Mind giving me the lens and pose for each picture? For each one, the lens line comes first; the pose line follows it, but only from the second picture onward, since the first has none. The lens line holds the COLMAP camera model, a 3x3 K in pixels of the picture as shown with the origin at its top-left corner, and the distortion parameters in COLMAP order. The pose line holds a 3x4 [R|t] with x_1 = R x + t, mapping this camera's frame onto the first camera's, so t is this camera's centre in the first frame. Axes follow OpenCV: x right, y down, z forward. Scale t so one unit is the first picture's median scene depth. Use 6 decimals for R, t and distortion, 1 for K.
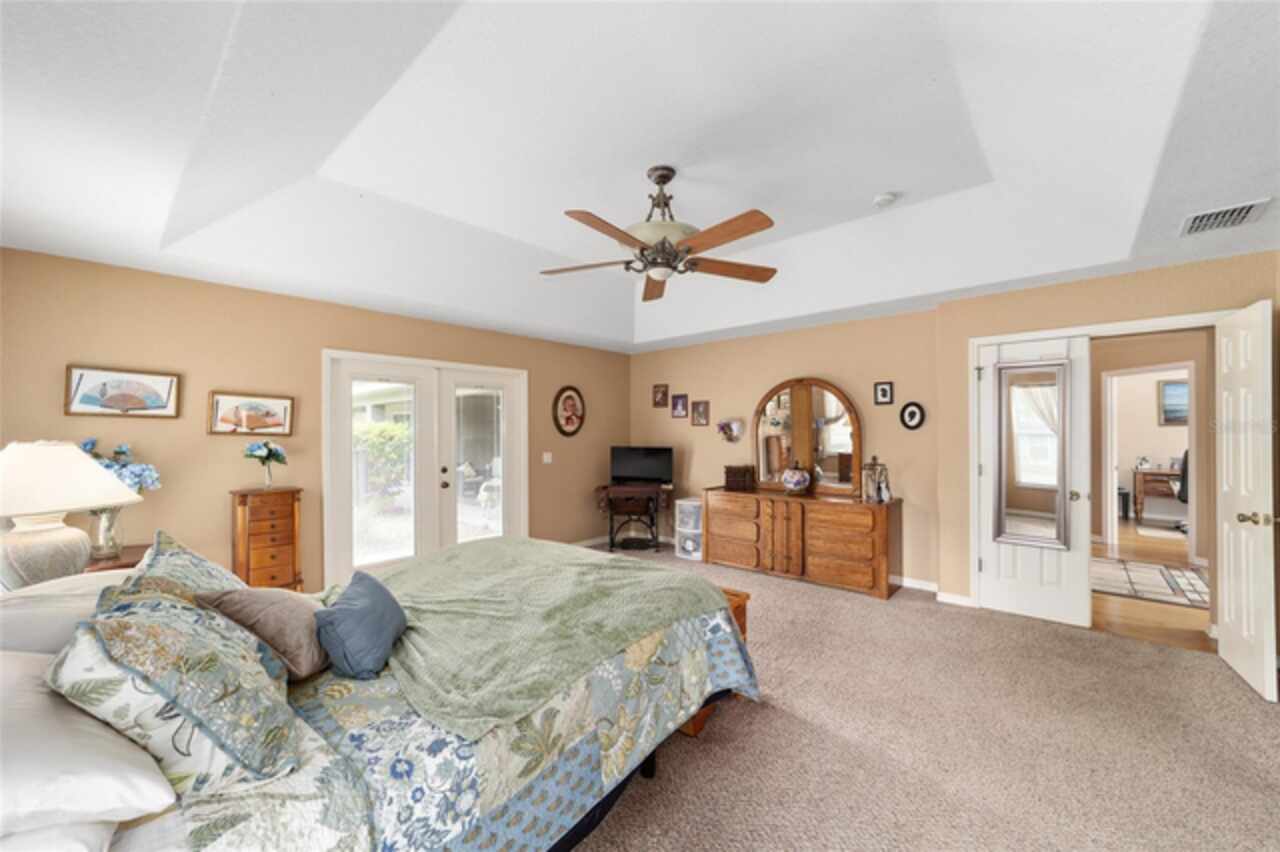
lens RADIAL K [[493.5, 0, 640.4], [0, 493.5, 429.2], [0, 0, 1]] dist [-0.009447, 0.003460]
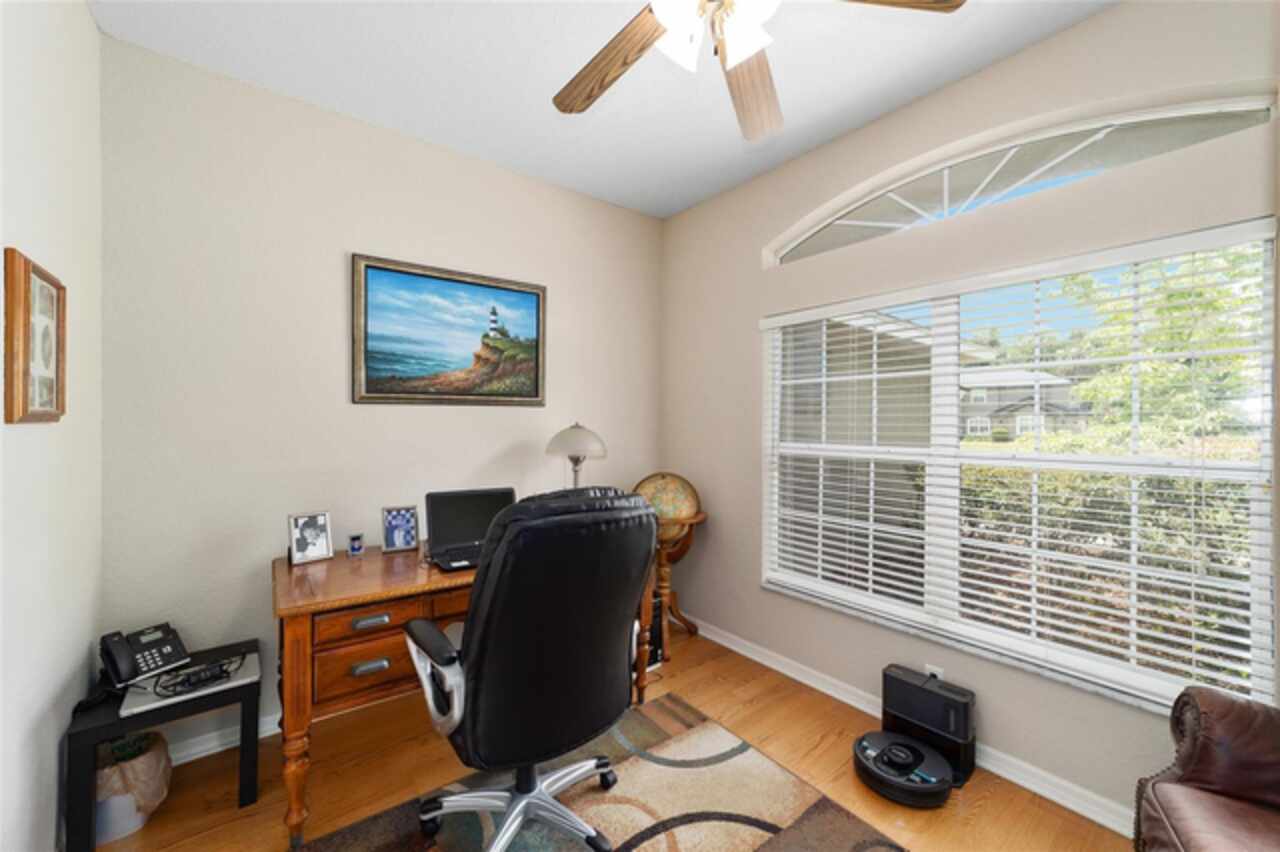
lens RADIAL K [[493.5, 0, 636.5], [0, 493.5, 422.8], [0, 0, 1]] dist [-0.009447, 0.003460]
pose [[0.186677, 0.000613, 0.982421, 0.795654], [-0.008635, 0.999962, 0.001017, 0.004771], [-0.982383, -0.008673, 0.186675, 0.775545]]
